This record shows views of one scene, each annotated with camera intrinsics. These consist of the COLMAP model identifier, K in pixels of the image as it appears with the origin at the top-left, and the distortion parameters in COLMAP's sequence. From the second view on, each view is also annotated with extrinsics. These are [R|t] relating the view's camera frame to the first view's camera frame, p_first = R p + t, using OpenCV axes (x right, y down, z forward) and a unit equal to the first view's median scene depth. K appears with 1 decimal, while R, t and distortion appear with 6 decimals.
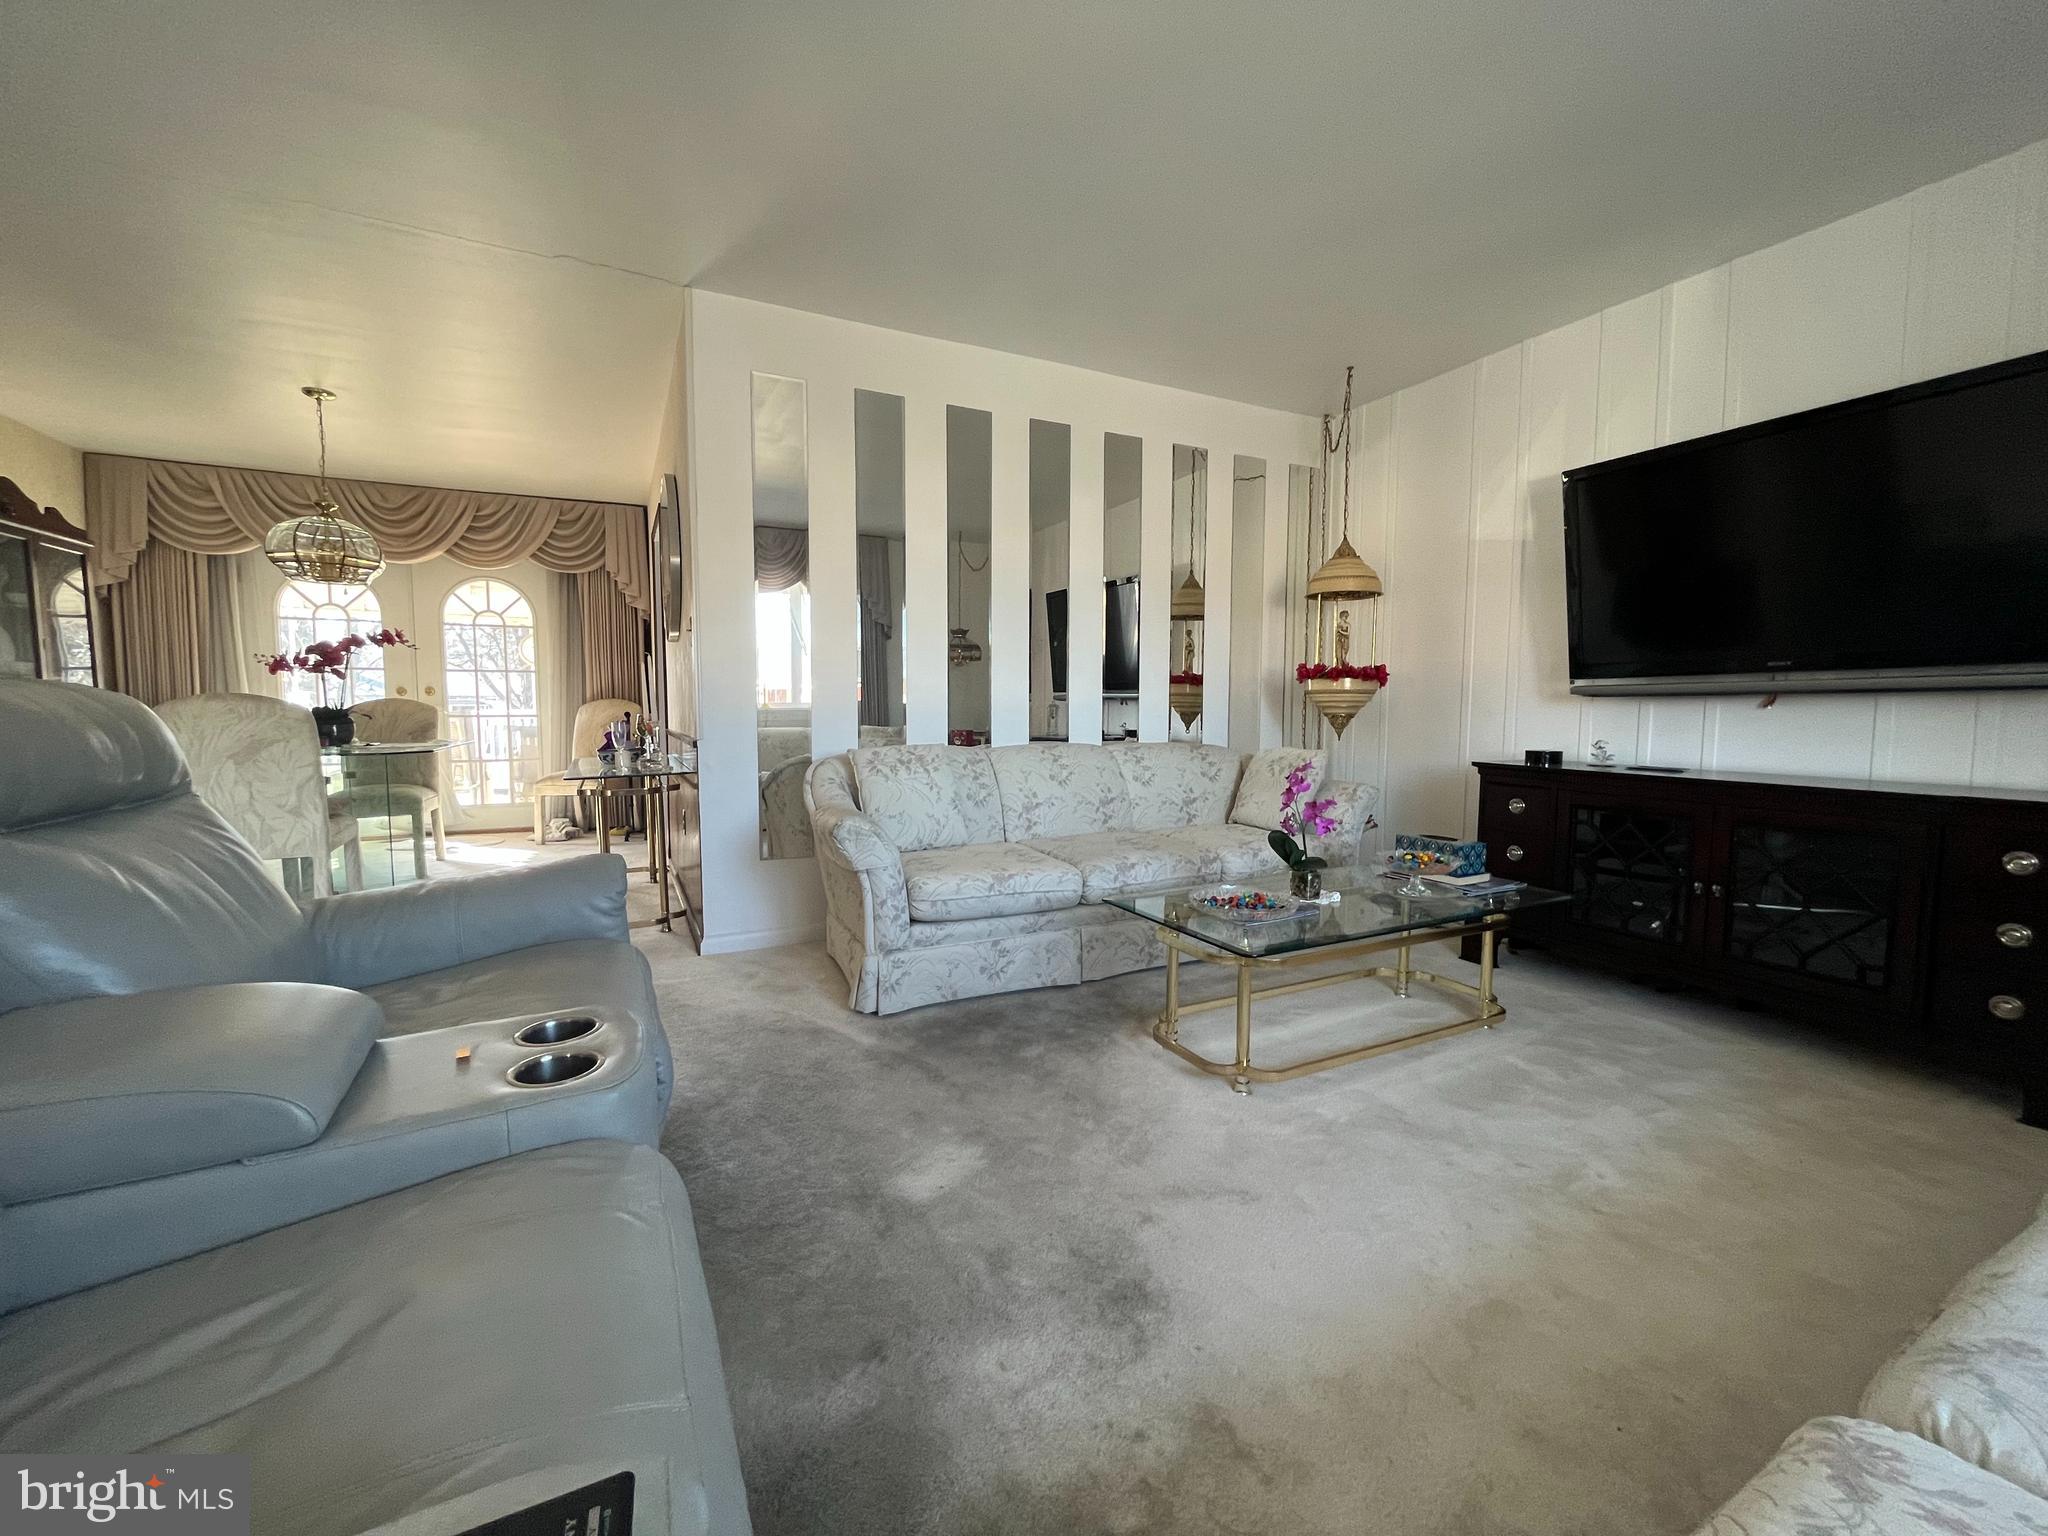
lens RADIAL K [[825.4, 0, 1023.2], [0, 825.4, 764.4], [0, 0, 1]] dist [-0.001327, -0.000257]
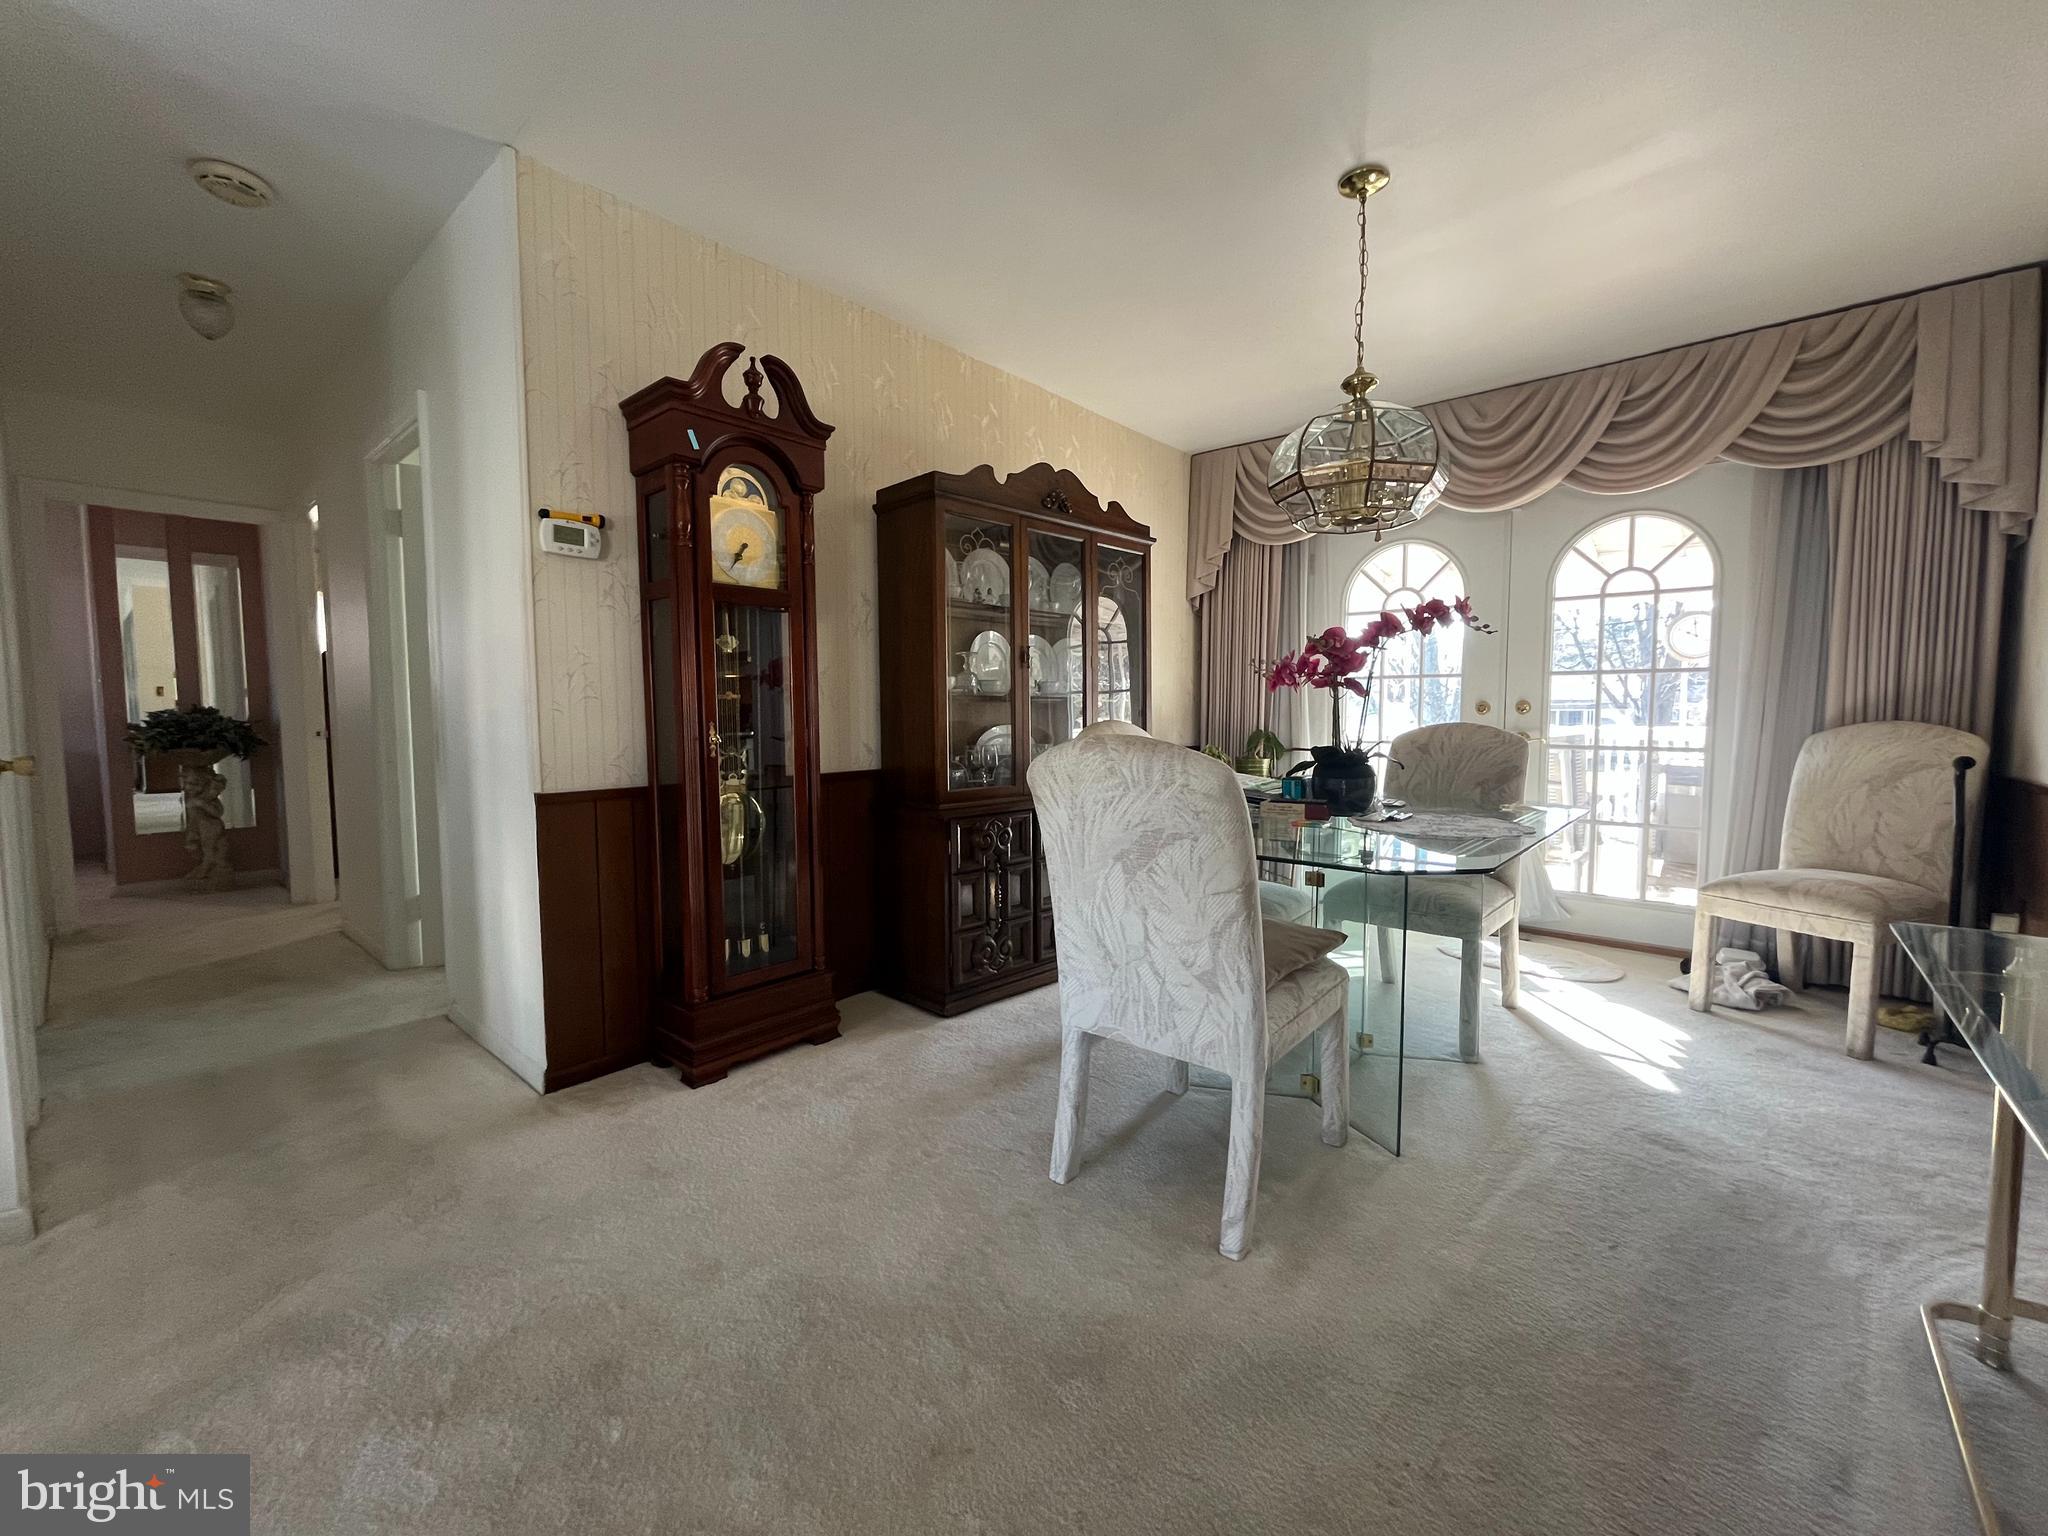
lens RADIAL K [[825.4, 0, 1023.2], [0, 825.4, 764.4], [0, 0, 1]] dist [-0.001327, -0.000257]
pose [[0.380282, 0.060297, -0.922903, -0.314609], [-0.063492, 0.997220, 0.038991, -0.051902], [0.922689, 0.043770, 0.383053, 0.459015]]
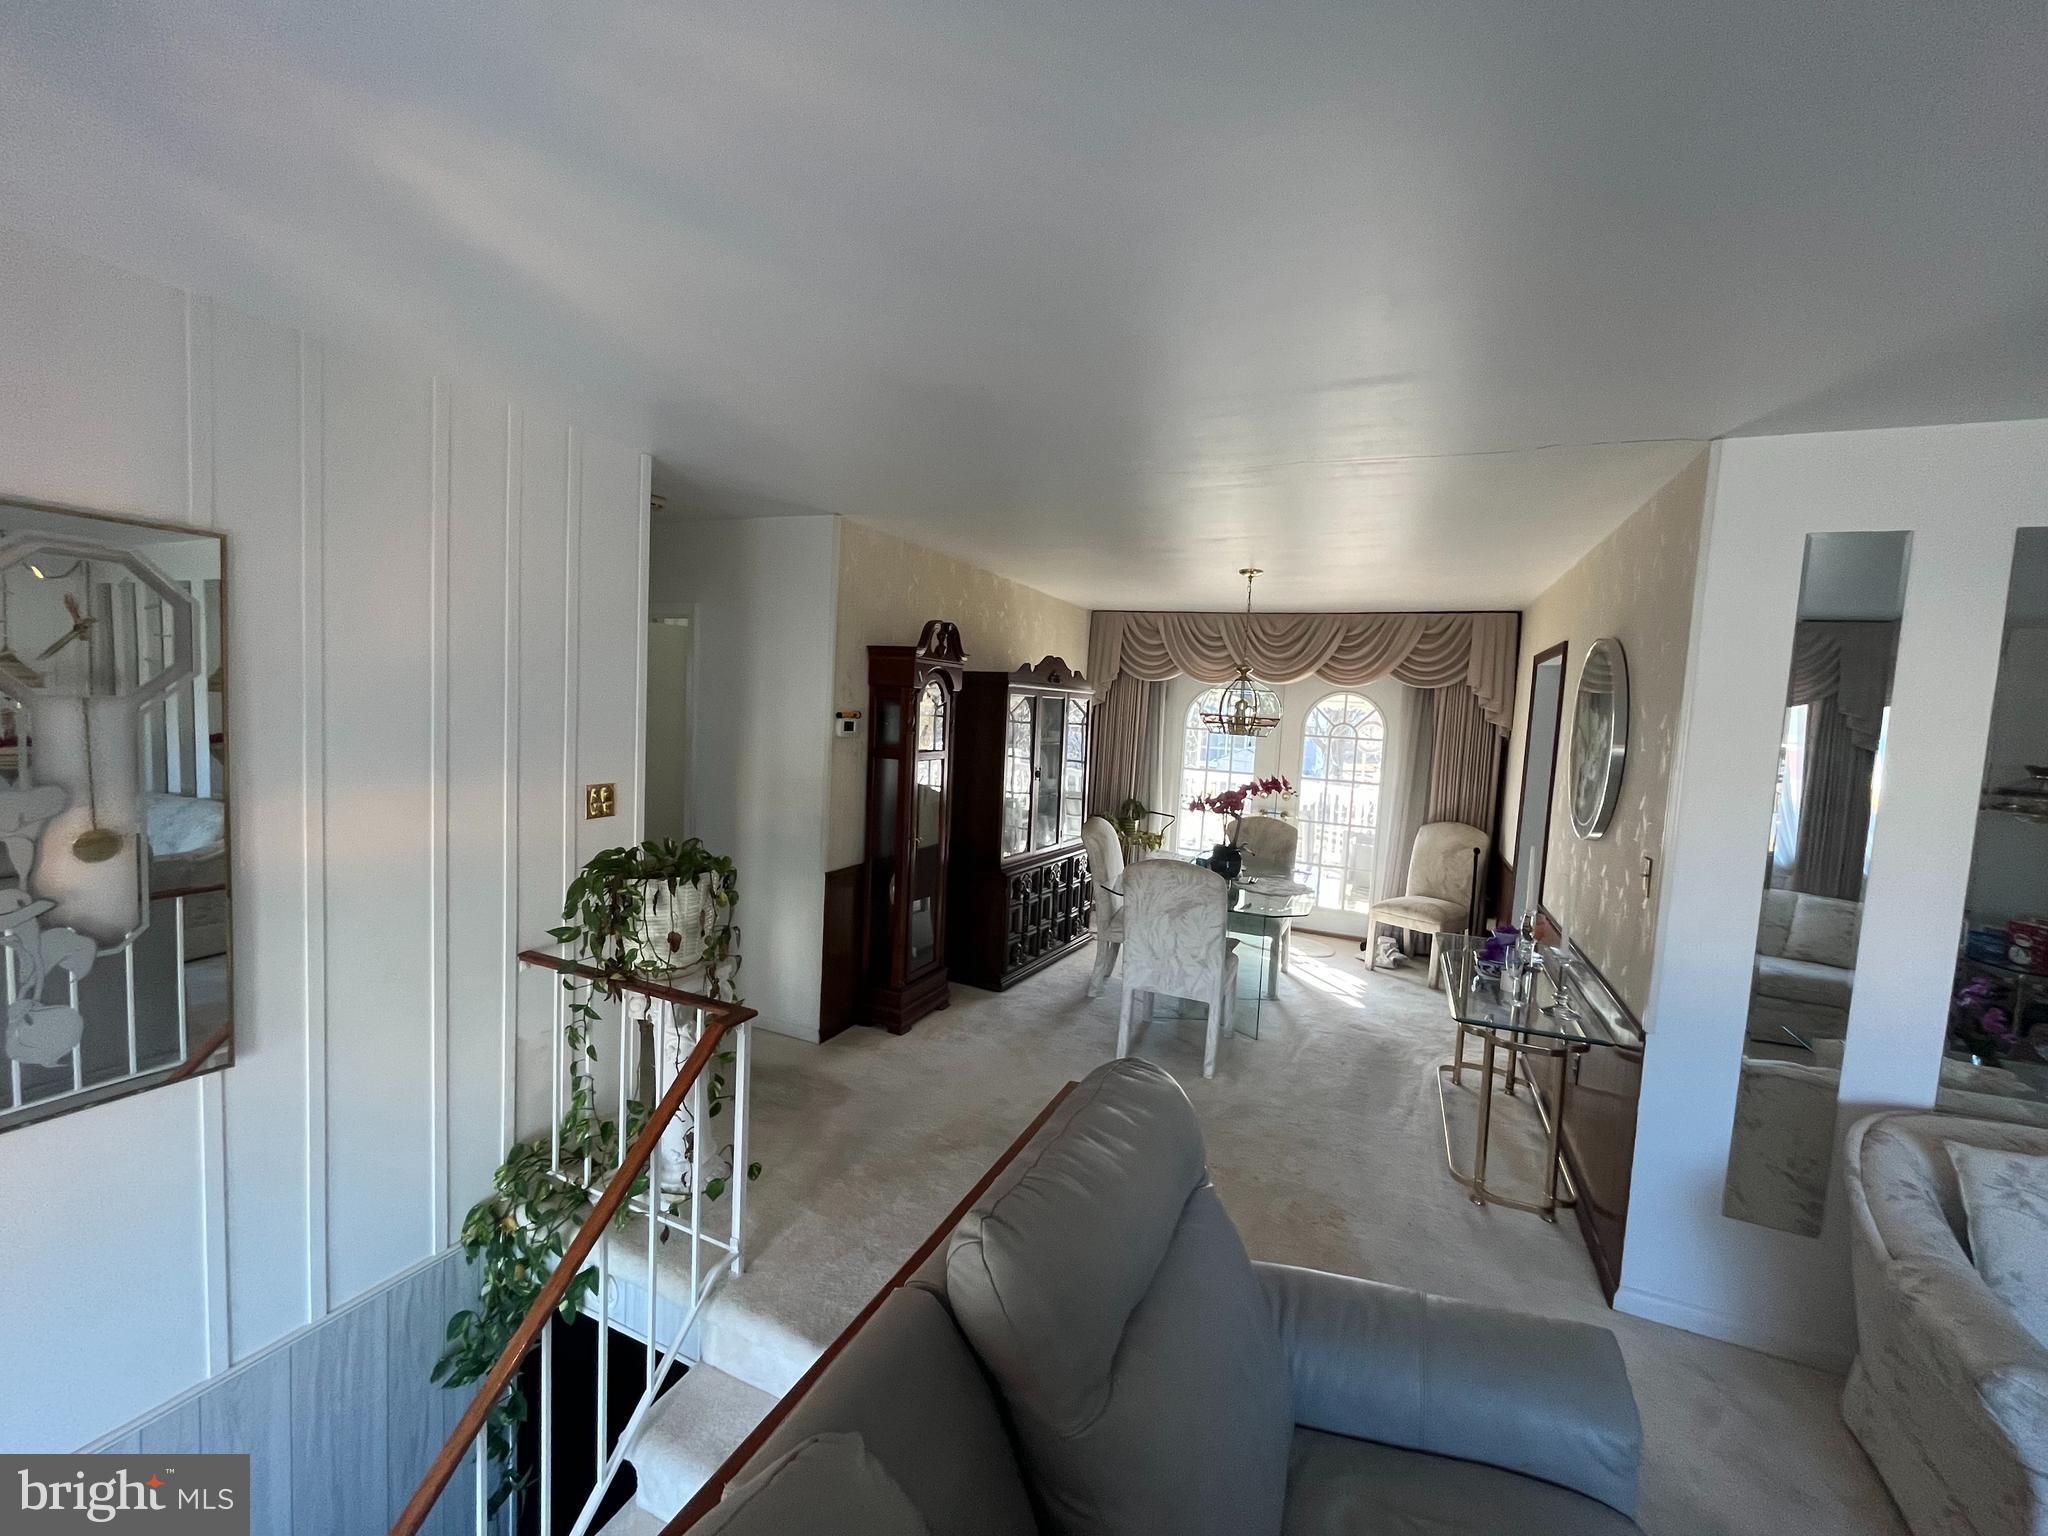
lens RADIAL K [[825.4, 0, 1023.2], [0, 825.4, 764.4], [0, 0, 1]] dist [-0.001327, -0.000257]
pose [[0.631457, 0.088771, -0.770313, -0.119611], [-0.107701, 0.993837, 0.026243, -0.141584], [0.767895, 0.066392, 0.637126, 0.040715]]
